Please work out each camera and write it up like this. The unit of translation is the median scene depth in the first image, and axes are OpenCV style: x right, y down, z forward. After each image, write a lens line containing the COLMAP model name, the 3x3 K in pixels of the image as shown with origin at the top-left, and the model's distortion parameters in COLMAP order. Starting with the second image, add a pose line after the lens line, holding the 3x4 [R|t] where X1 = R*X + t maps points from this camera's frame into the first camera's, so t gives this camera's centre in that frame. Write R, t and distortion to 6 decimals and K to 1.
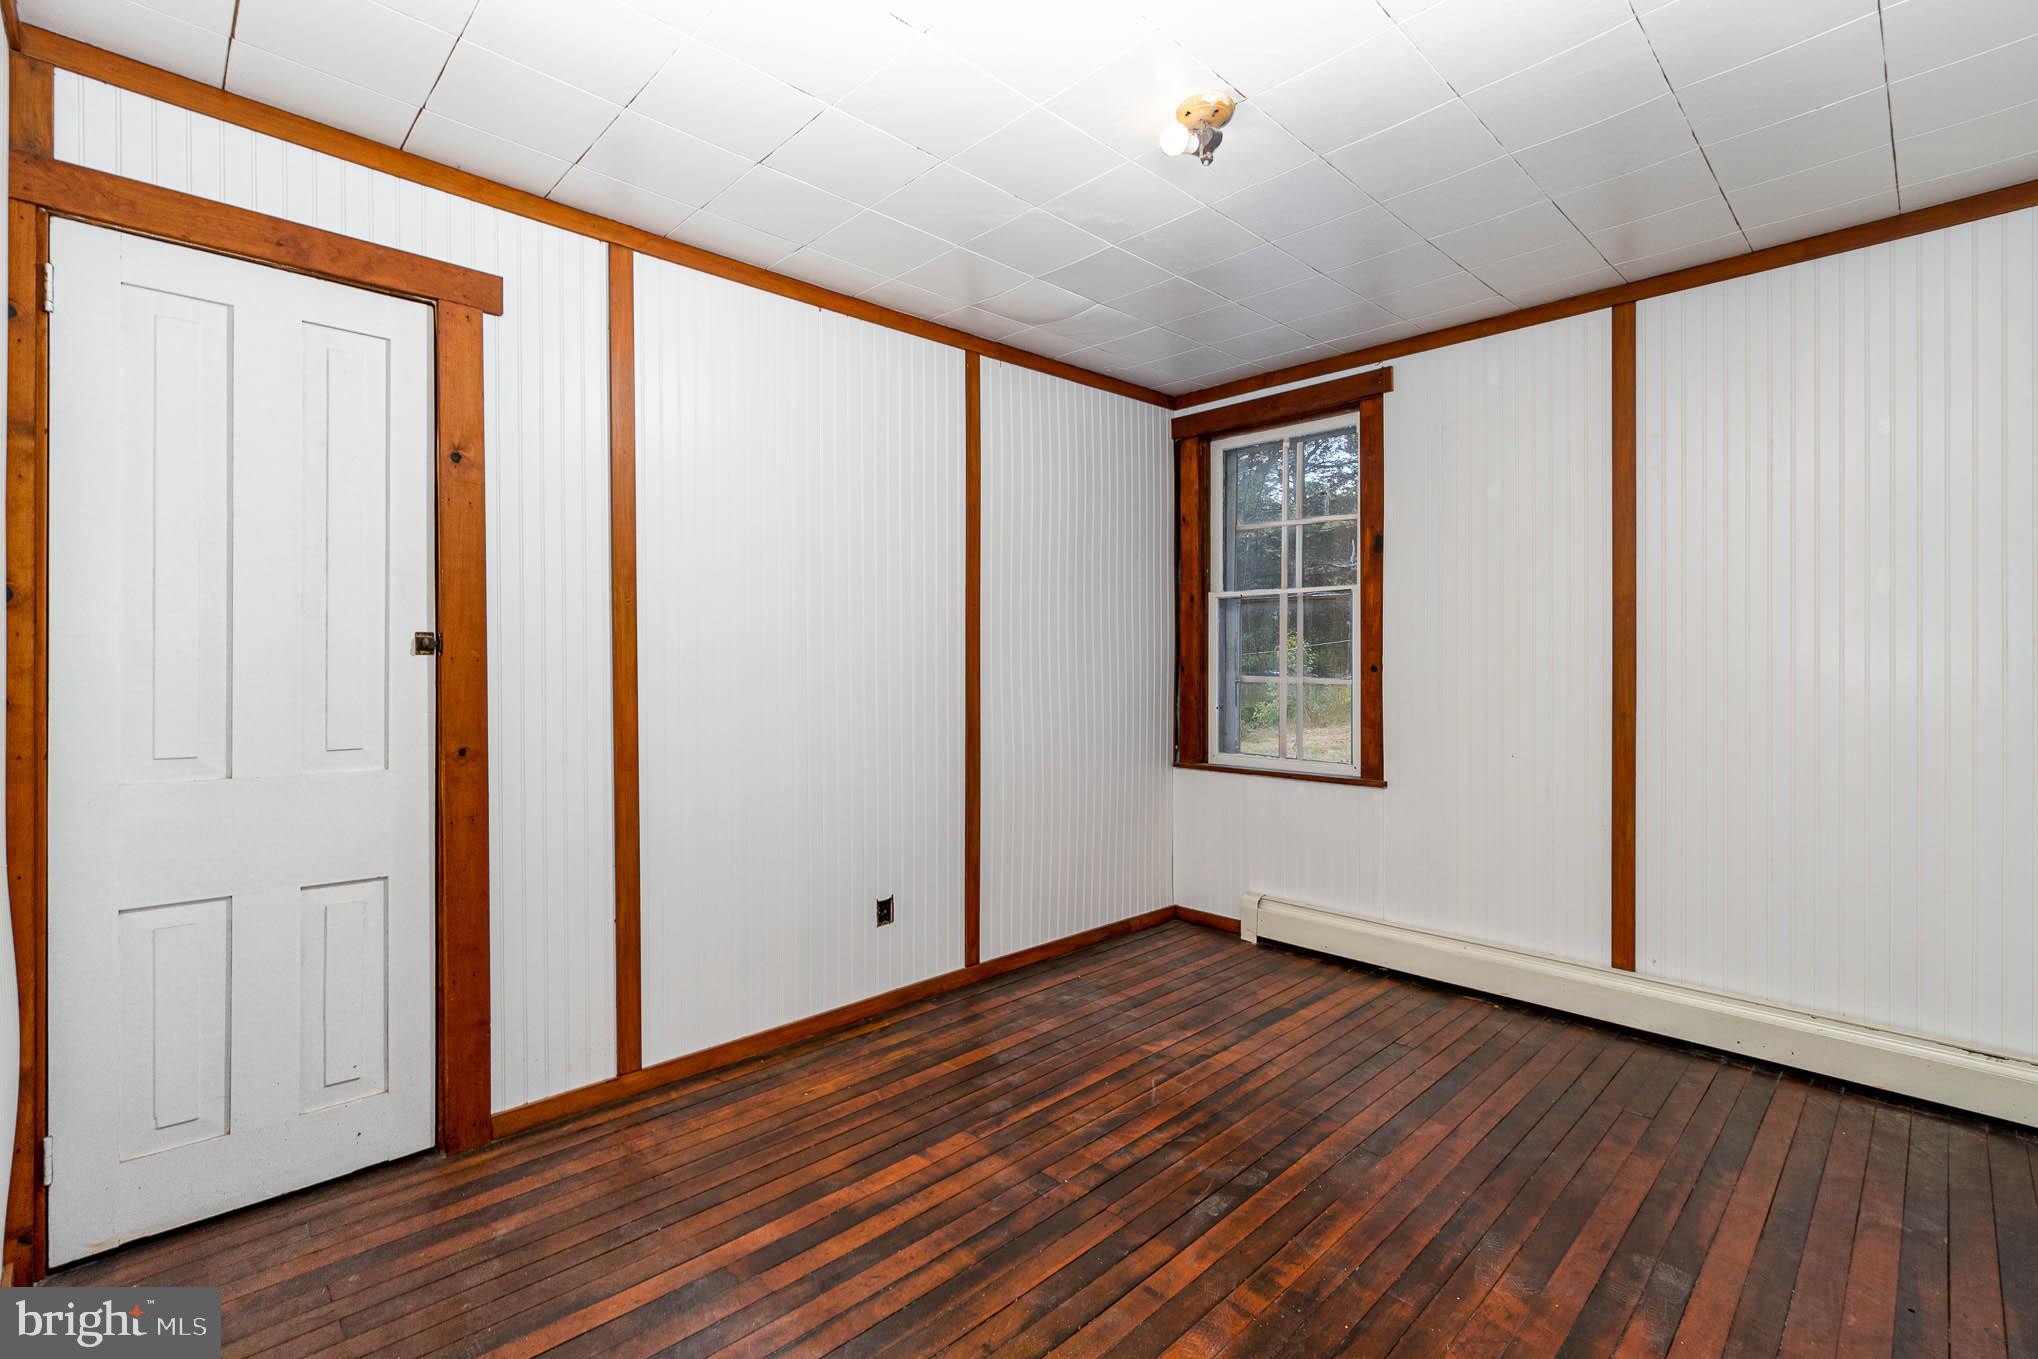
lens RADIAL K [[910.5, 0, 966.4], [0, 910.5, 668.6], [0, 0, 1]] dist [-0.005096, 0.000692]
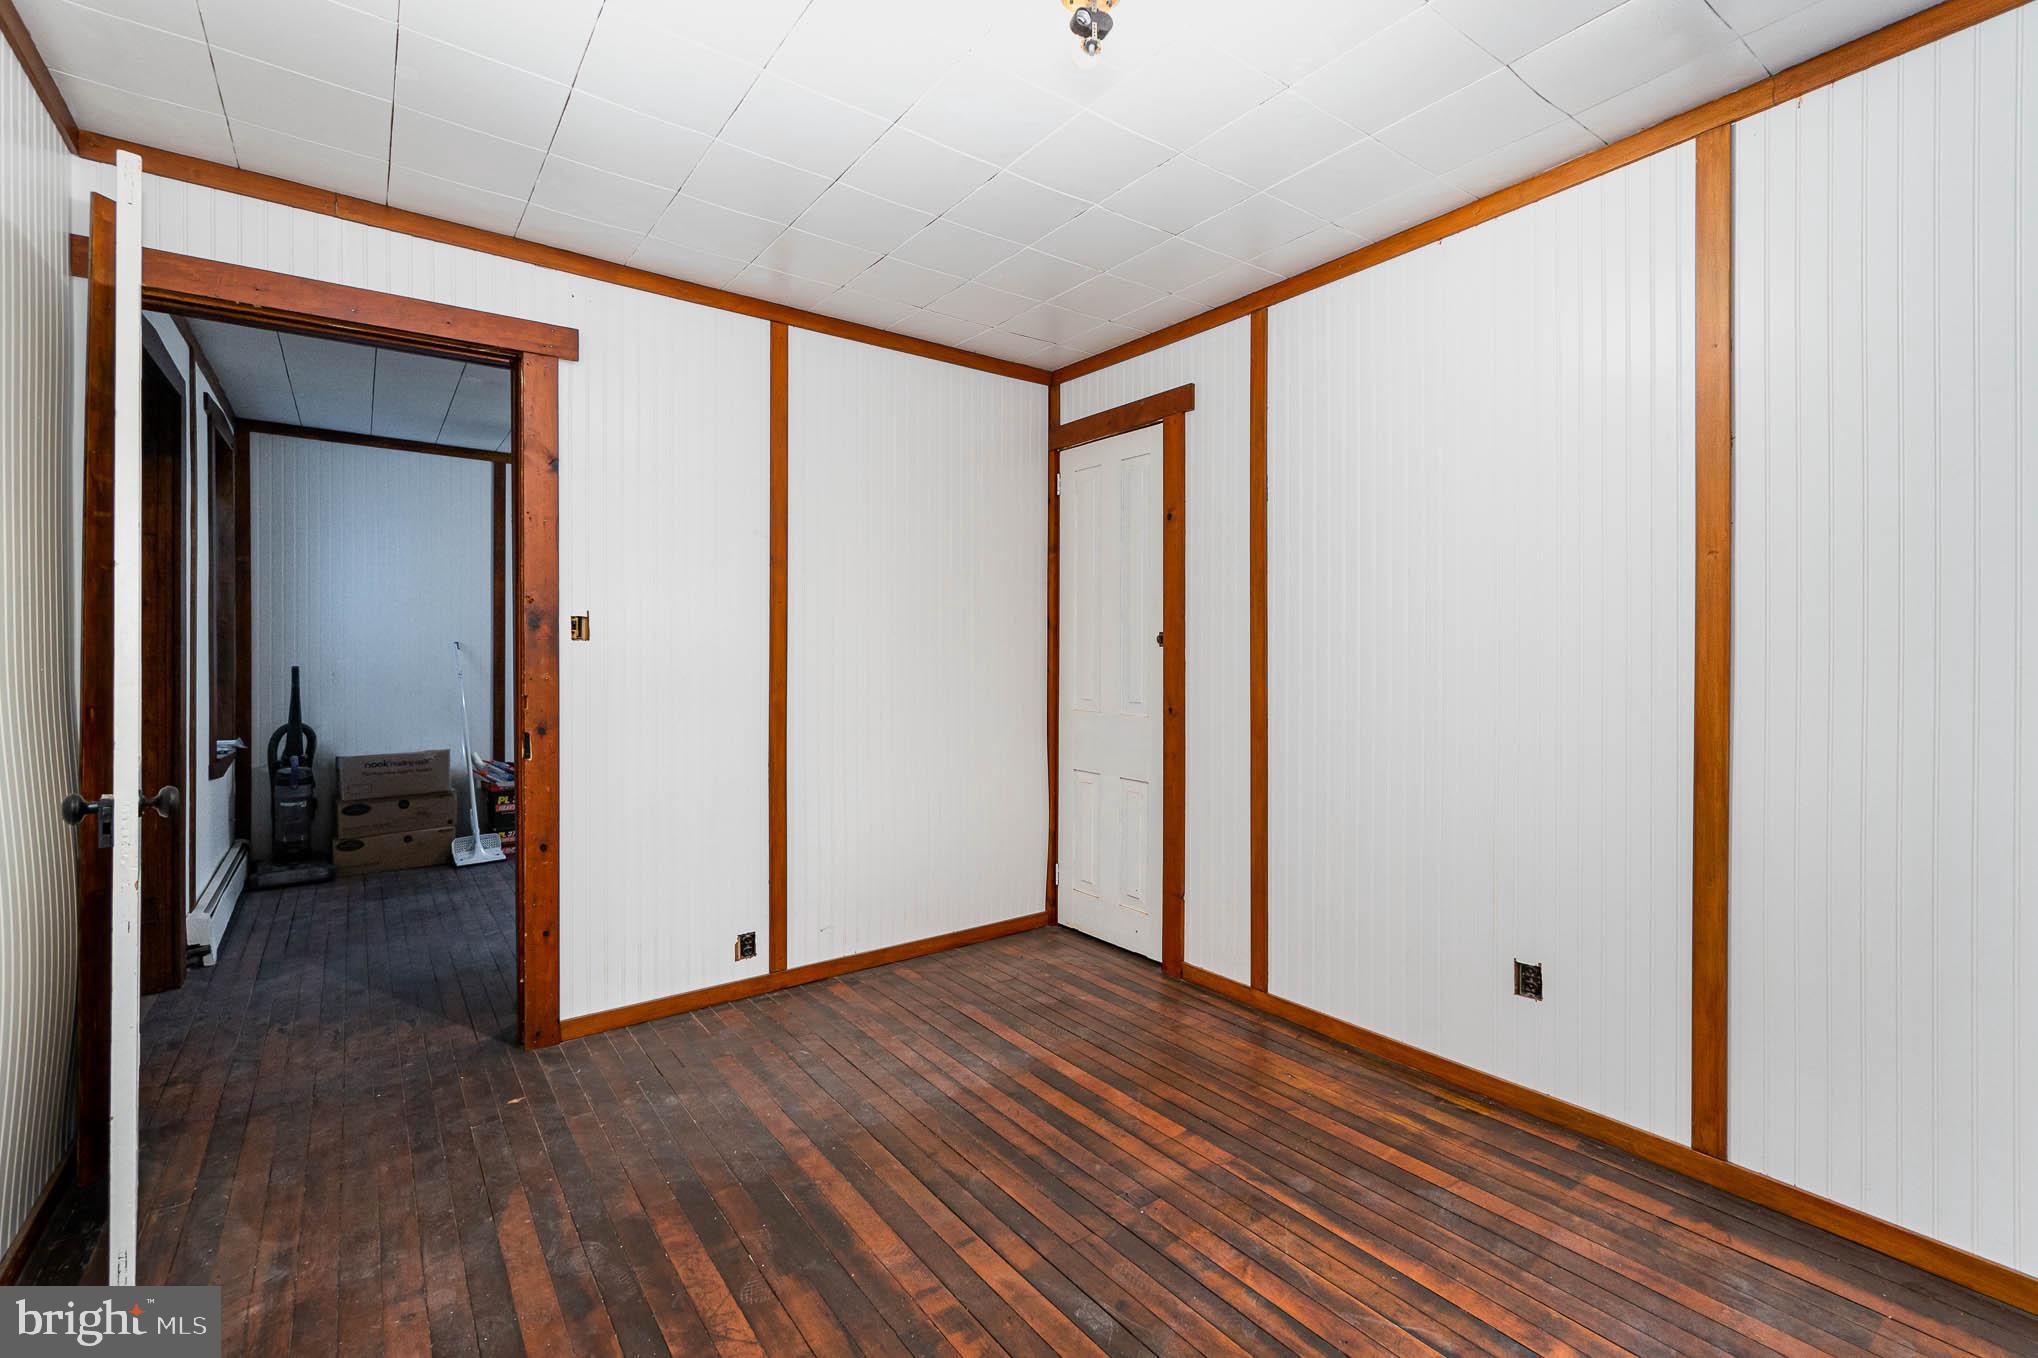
lens RADIAL K [[910.5, 0, 1016.2], [0, 910.5, 659.6], [0, 0, 1]] dist [-0.005096, 0.000692]
pose [[-0.114168, 0.008645, -0.993424, 0.936933], [-0.006785, 0.999932, 0.009482, -0.004814], [0.993438, 0.007823, -0.114101, 0.880263]]
